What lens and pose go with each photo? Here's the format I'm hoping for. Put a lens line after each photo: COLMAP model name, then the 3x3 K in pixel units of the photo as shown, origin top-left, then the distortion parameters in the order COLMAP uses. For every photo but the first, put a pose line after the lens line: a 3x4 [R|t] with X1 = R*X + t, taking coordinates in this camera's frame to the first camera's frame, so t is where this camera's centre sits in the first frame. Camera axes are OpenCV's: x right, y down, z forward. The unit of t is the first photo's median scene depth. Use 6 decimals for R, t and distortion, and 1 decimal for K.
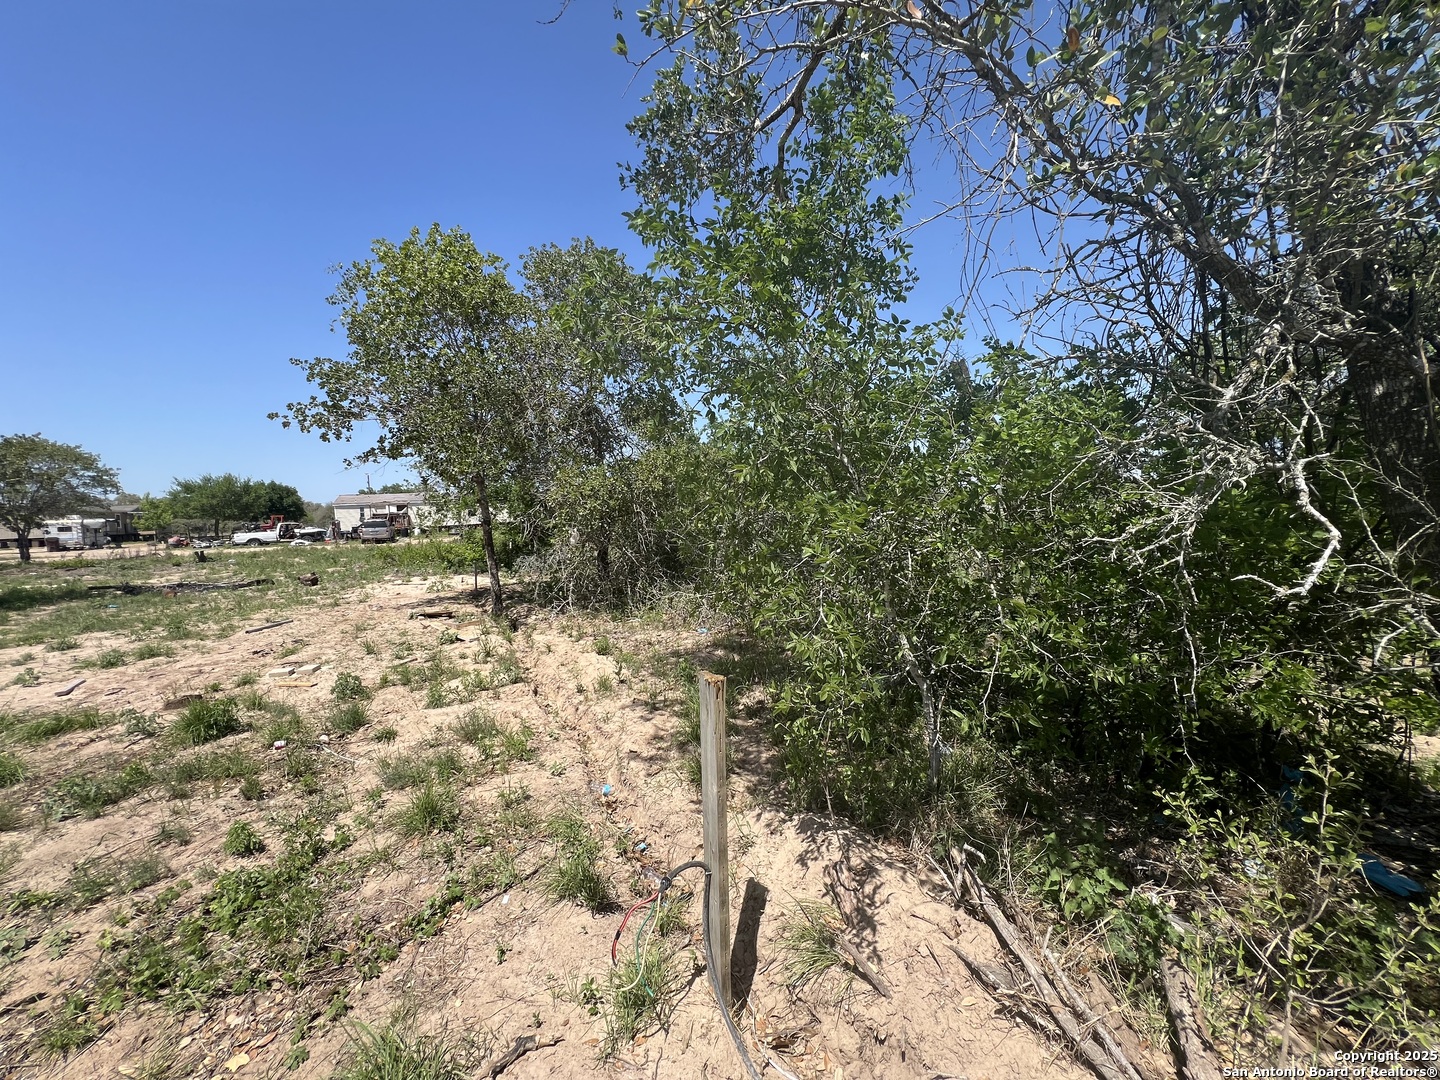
lens RADIAL K [[575.2, 0, 715.5], [0, 575.2, 539.6], [0, 0, 1]] dist [-0.000328, 0.000032]
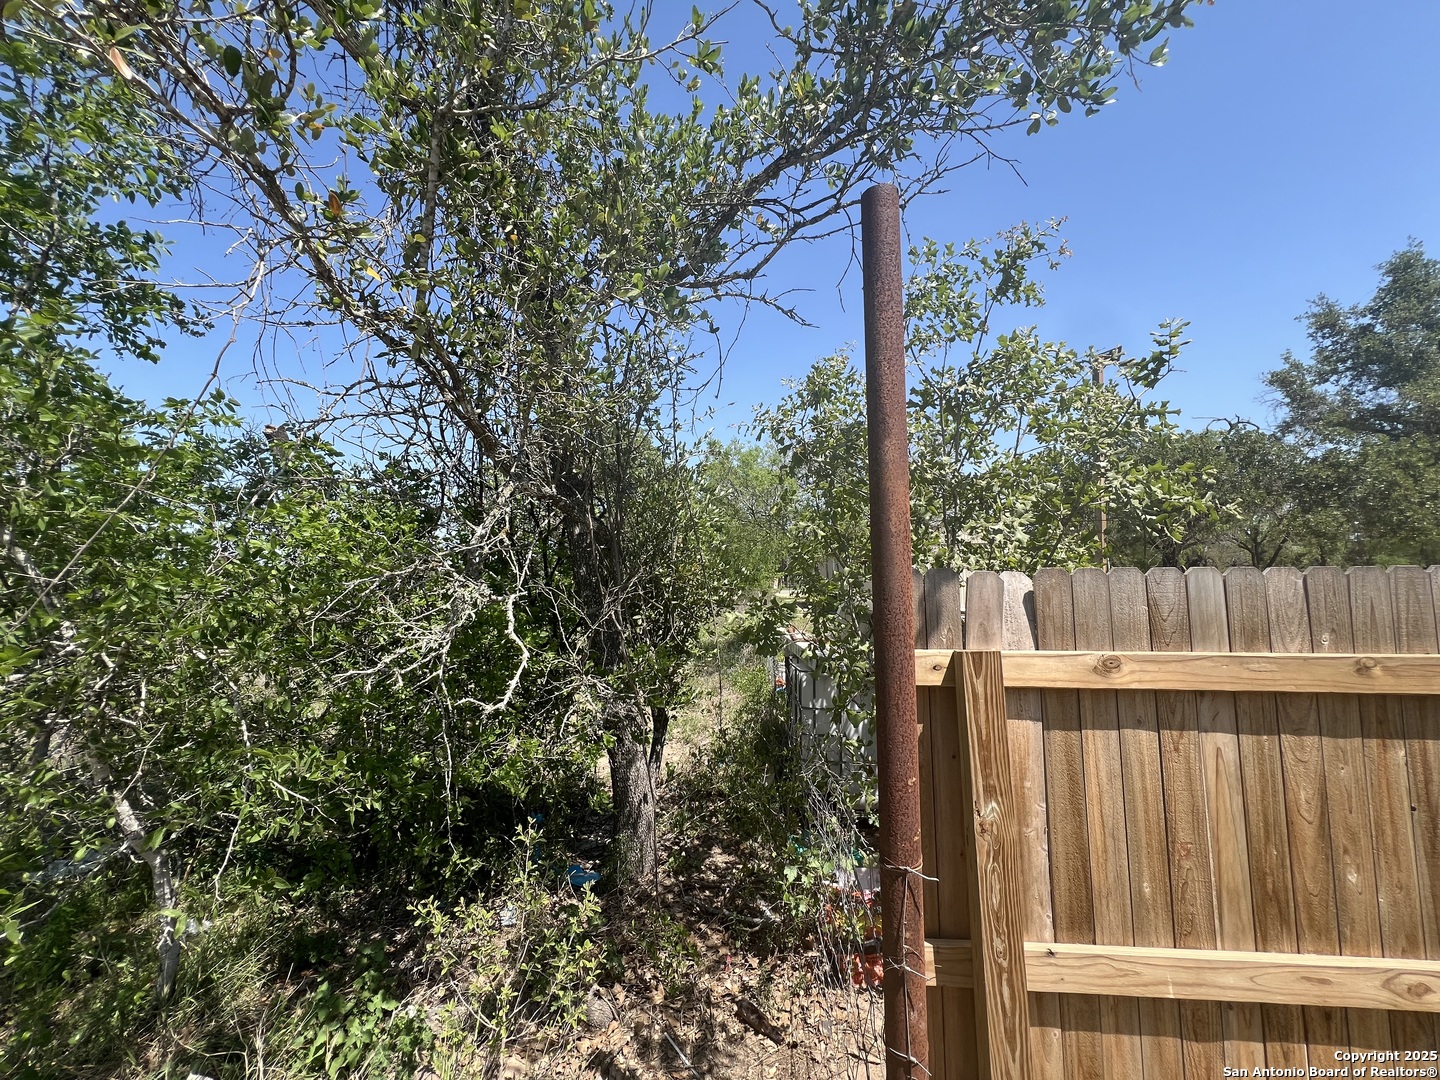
lens RADIAL K [[575.2, 0, 714.4], [0, 575.2, 538.0], [0, 0, 1]] dist [-0.000328, 0.000032]
pose [[0.504246, 0.080915, 0.859761, 0.073982], [0.036588, 0.992705, -0.114886, -0.071789], [-0.862784, 0.089388, 0.497607, -0.051492]]
